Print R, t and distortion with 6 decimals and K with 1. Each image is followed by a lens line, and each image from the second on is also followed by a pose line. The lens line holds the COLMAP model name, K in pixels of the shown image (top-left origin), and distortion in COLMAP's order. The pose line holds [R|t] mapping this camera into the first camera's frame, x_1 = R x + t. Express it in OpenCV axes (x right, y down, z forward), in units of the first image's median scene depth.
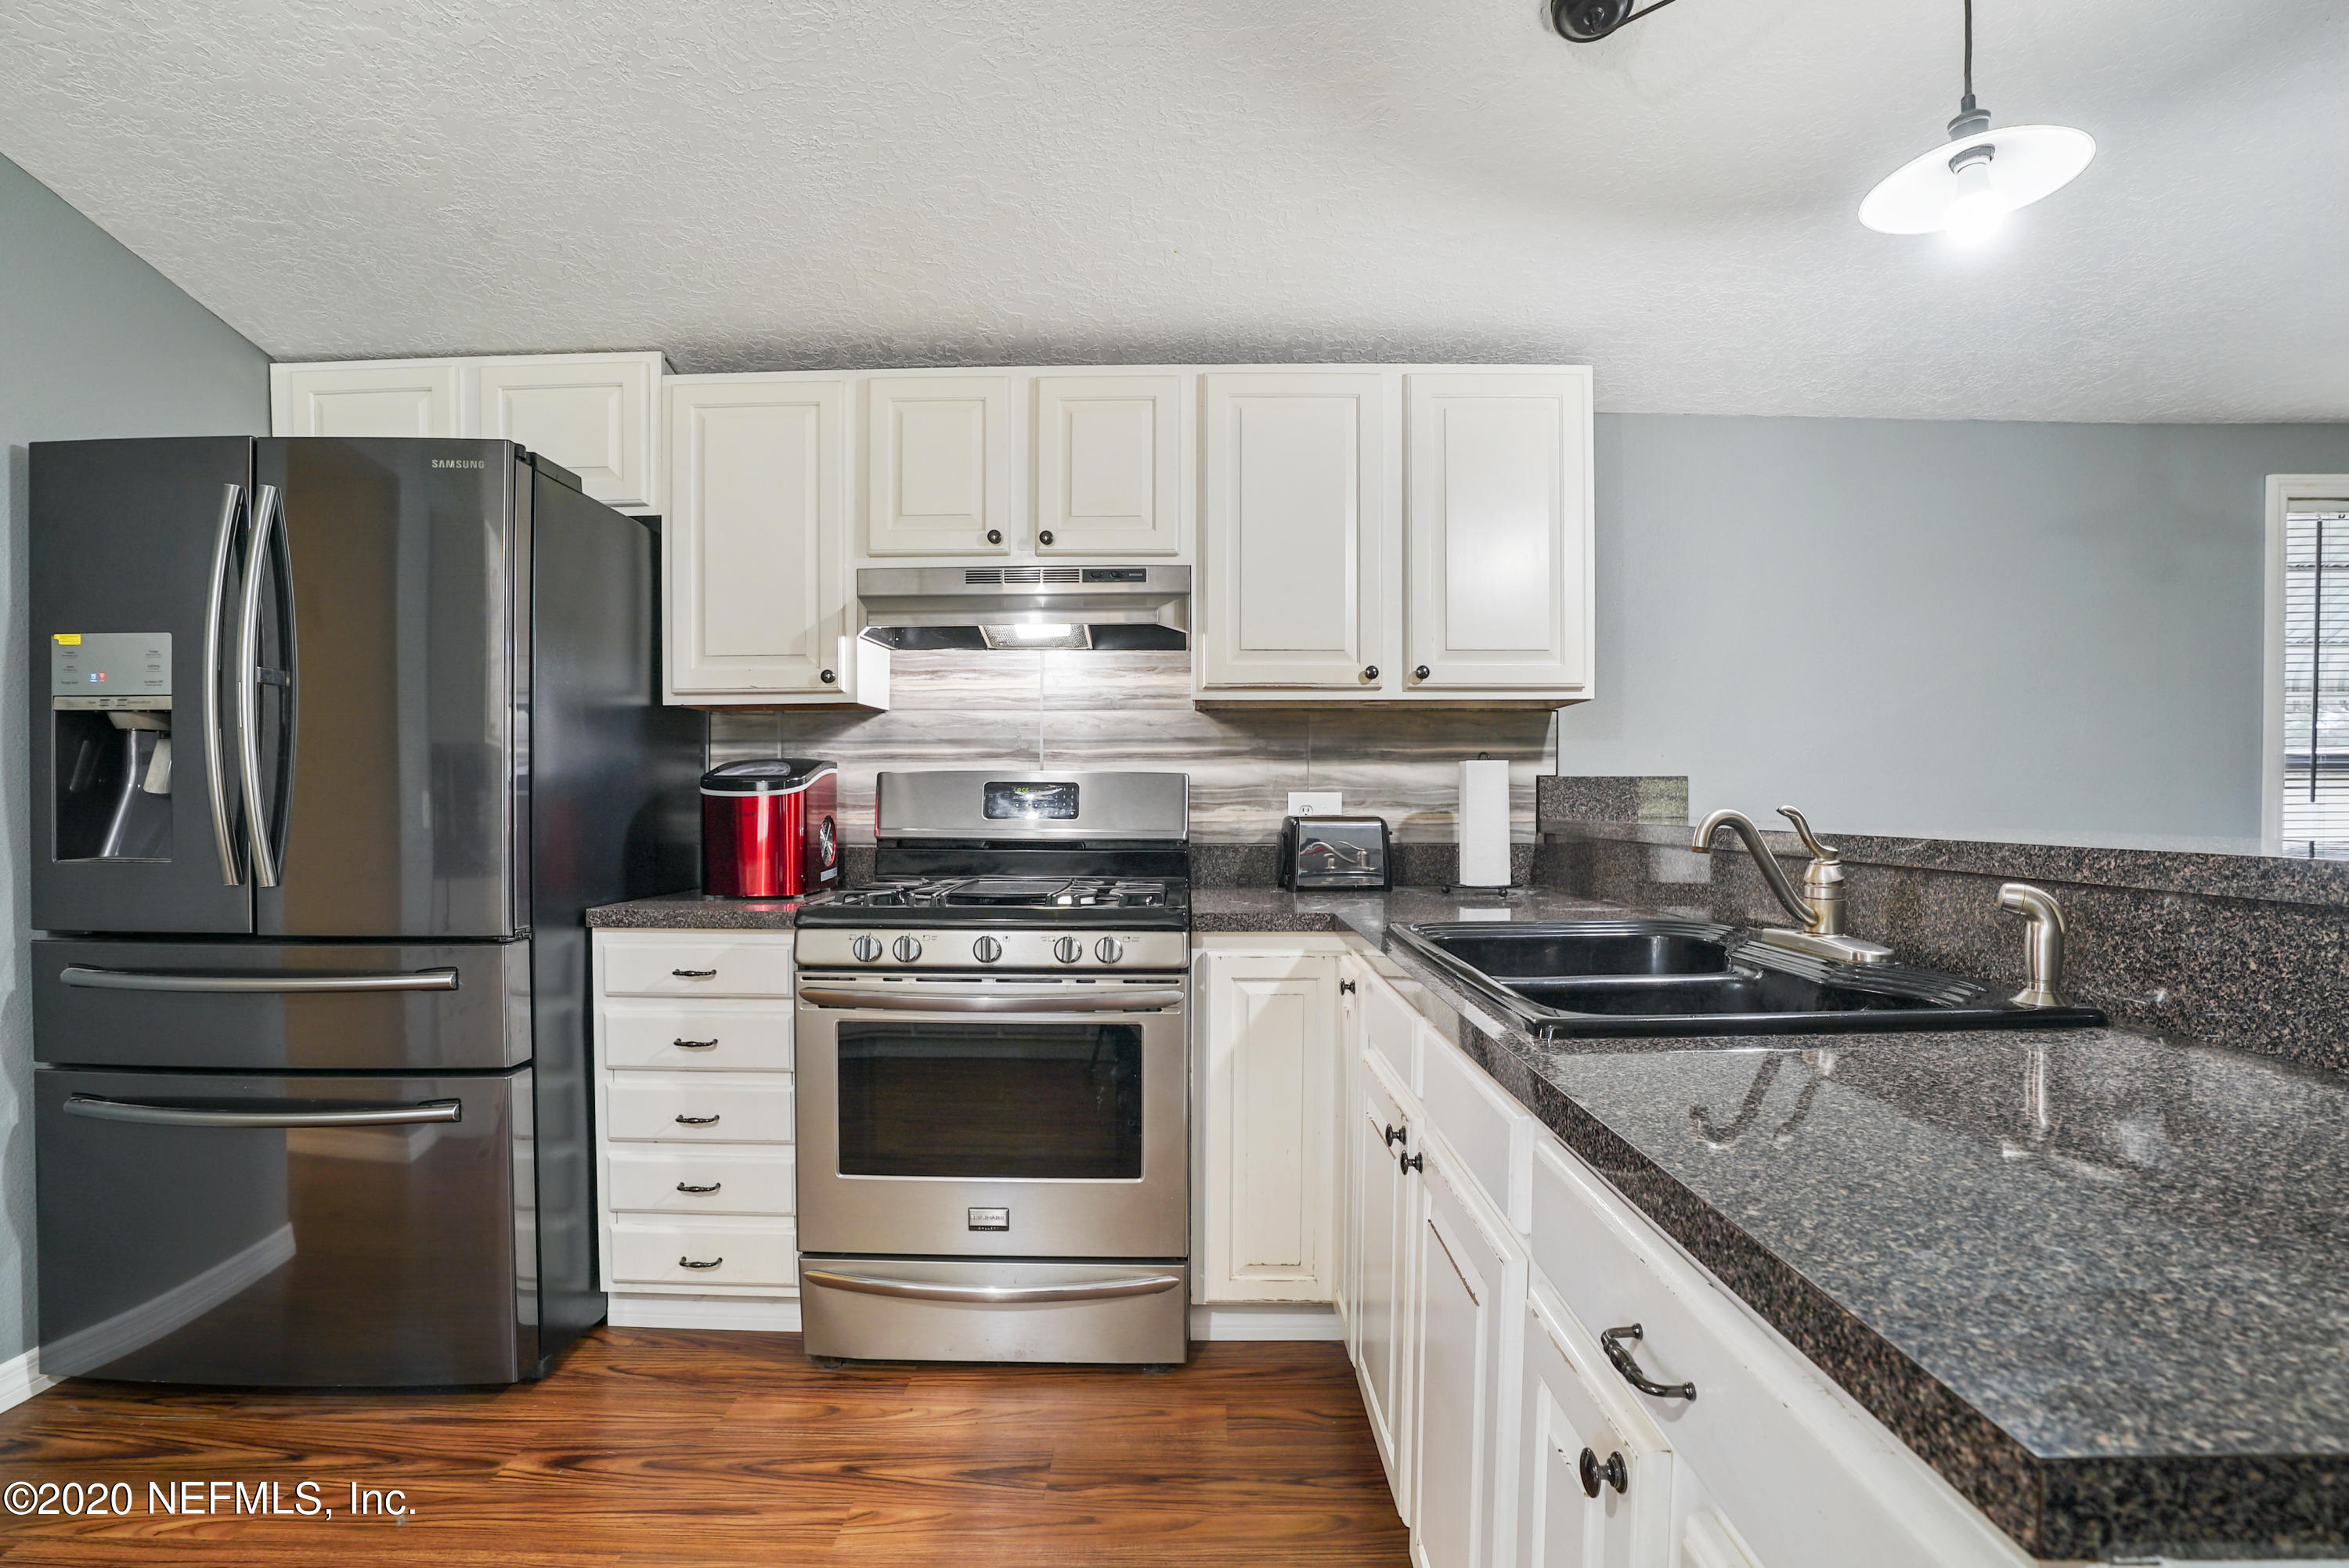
lens RADIAL K [[1108.4, 0, 1170.9], [0, 1108.4, 817.5], [0, 0, 1]] dist [-0.072160, 0.026554]
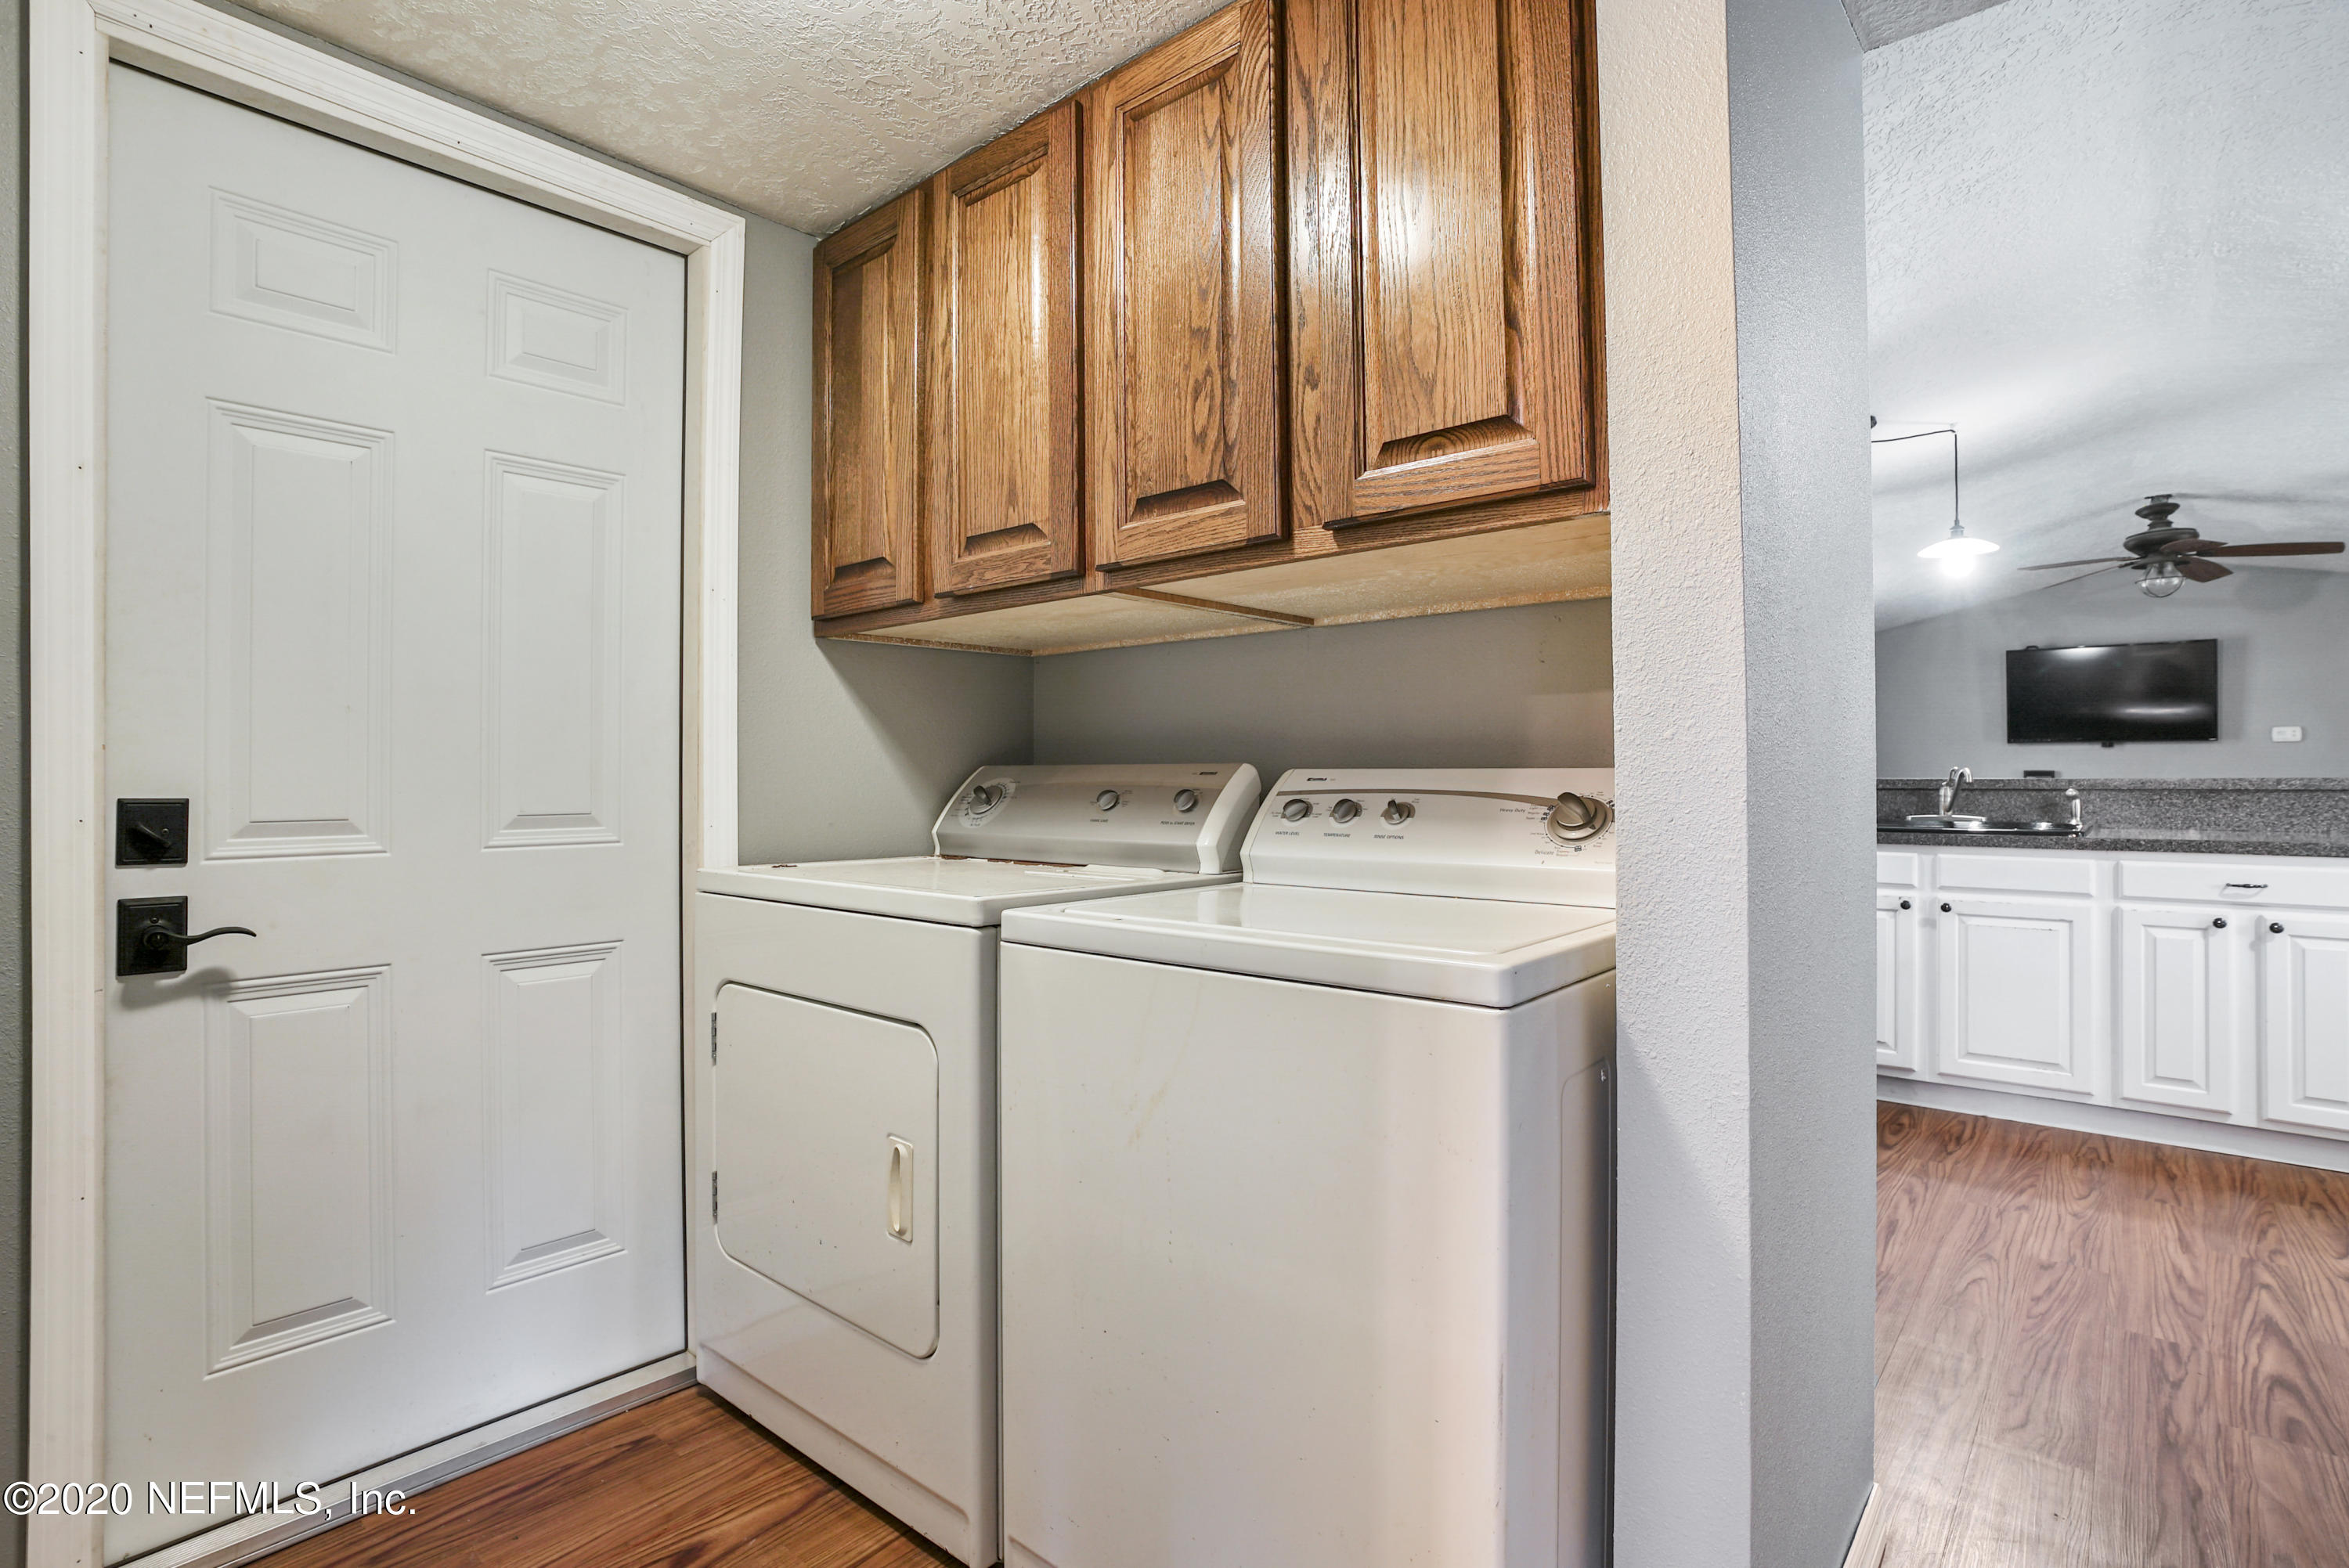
lens RADIAL K [[1166.3, 0, 1146.6], [0, 1166.3, 761.7], [0, 0, 1]] dist [-0.037989, 0.017249]
pose [[0.642466, 0.009530, 0.766255, -1.682574], [0.016122, 0.999533, -0.025948, 0.009156], [-0.766145, 0.029024, 0.642012, 0.391471]]
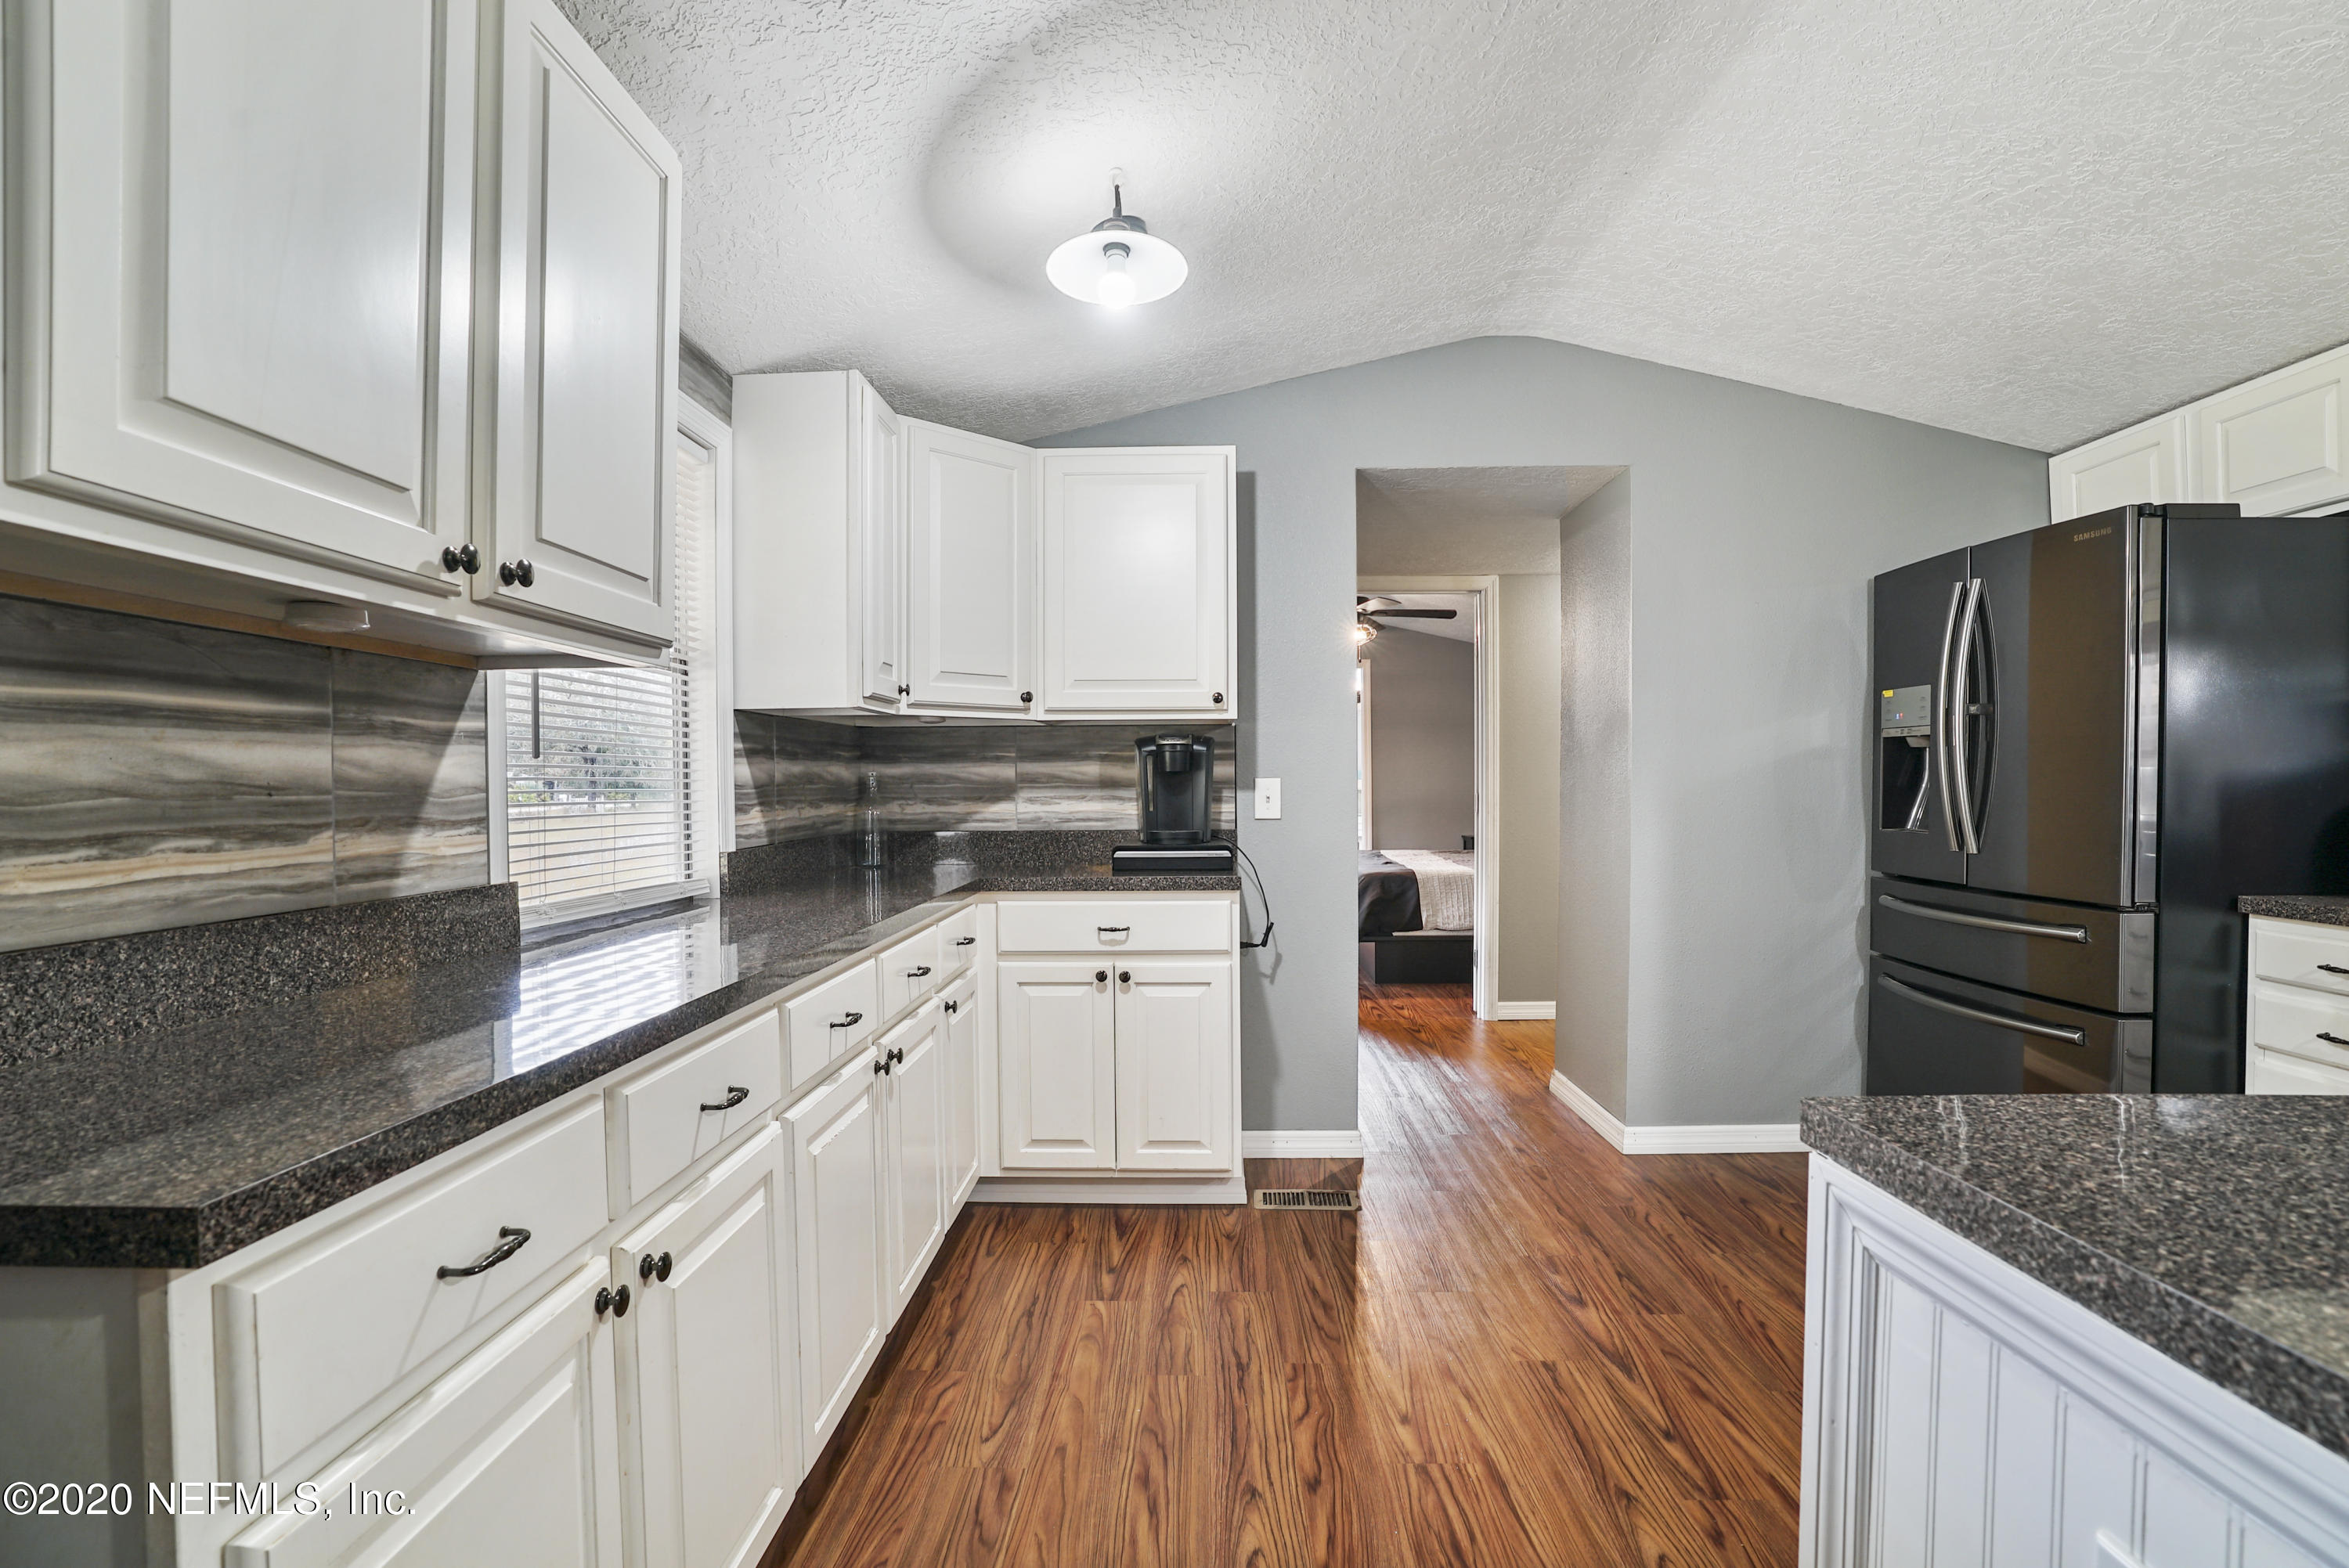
lens RADIAL K [[1087.1, 0, 1166.4], [0, 1087.1, 793.4], [0, 0, 1]] dist [-0.067766, 0.024383]
pose [[-0.017965, 0.012940, -0.999755, 0.478423], [-0.015453, 0.999793, 0.013219, -0.014929], [0.999719, 0.015687, -0.017762, -0.061763]]
